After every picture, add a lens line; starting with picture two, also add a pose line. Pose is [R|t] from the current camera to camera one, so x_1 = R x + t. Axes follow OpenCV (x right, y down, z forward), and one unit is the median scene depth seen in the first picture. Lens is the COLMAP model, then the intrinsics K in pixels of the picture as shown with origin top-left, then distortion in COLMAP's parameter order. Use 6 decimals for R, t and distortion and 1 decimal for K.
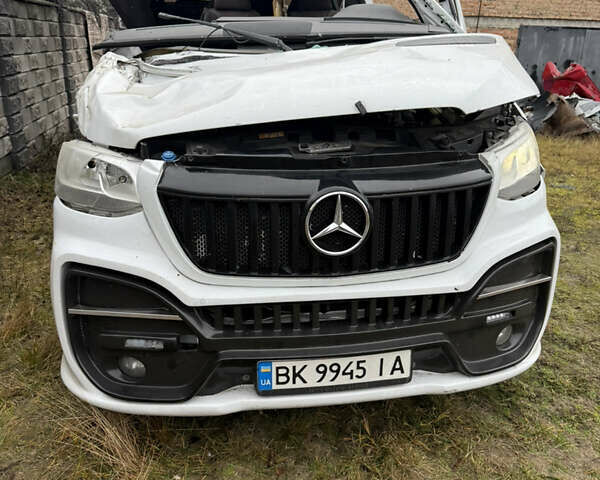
lens RADIAL K [[568.8, 0, 296.2], [0, 568.8, 241.7], [0, 0, 1]] dist [0.032977, 0.000000]
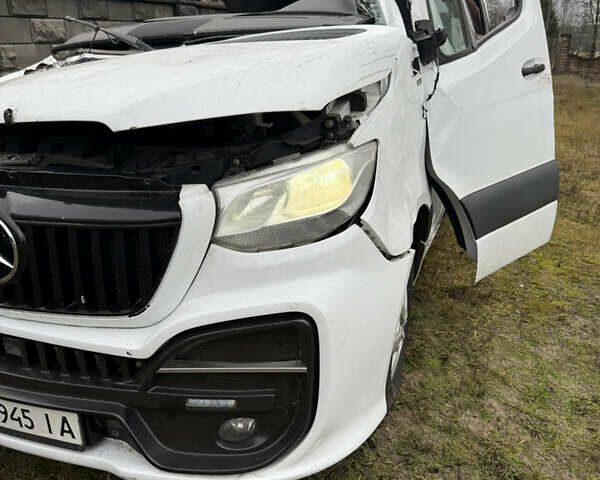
lens RADIAL K [[568.8, 0, 296.5], [0, 568.8, 241.4], [0, 0, 1]] dist [0.032977, 0.000000]
pose [[0.870386, 0.141718, -0.471533, 0.827836], [-0.143905, 0.989086, 0.031639, -0.126073], [0.470871, 0.040318, 0.881280, 0.410573]]
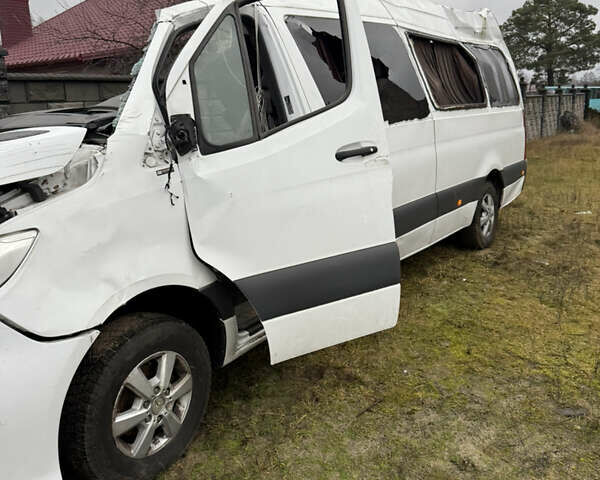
lens RADIAL K [[568.8, 0, 296.3], [0, 568.8, 236.3], [0, 0, 1]] dist [0.032977, 0.000000]
pose [[0.724602, 0.115689, -0.679388, 1.505287], [-0.187419, 0.981735, -0.032718, -0.316281], [0.663194, 0.151038, 0.733050, 0.832632]]
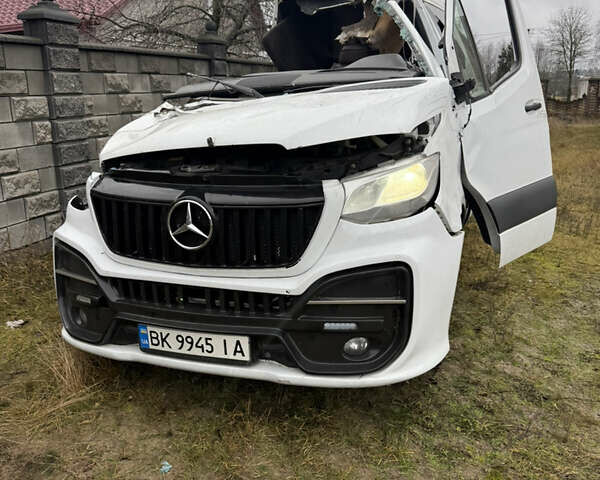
lens RADIAL K [[568.8, 0, 299.5], [0, 568.8, 225.2], [0, 0, 1]] dist [0.032977, 0.000000]
pose [[0.882949, 0.078408, -0.462876, 0.833015], [-0.125560, 0.989477, -0.071897, 0.028530], [0.452368, 0.121600, 0.883503, -0.042250]]
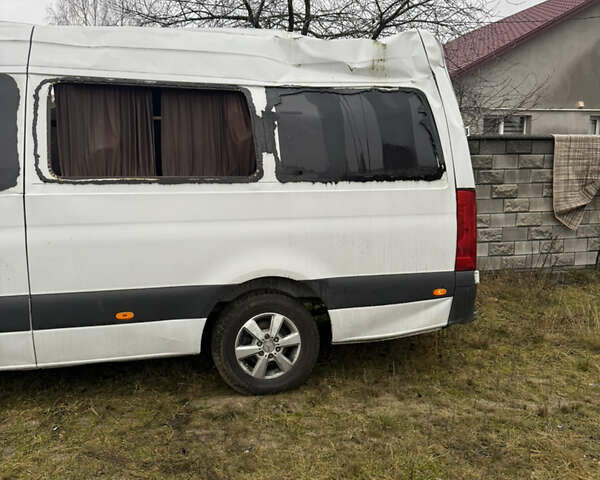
lens RADIAL K [[568.8, 0, 299.2], [0, 568.8, 238.9], [0, 0, 1]] dist [0.032977, 0.000000]
pose [[0.091346, 0.112298, -0.989467, 2.047872], [-0.326216, 0.942169, 0.076814, -1.217744], [0.940871, 0.315763, 0.122696, 3.378665]]
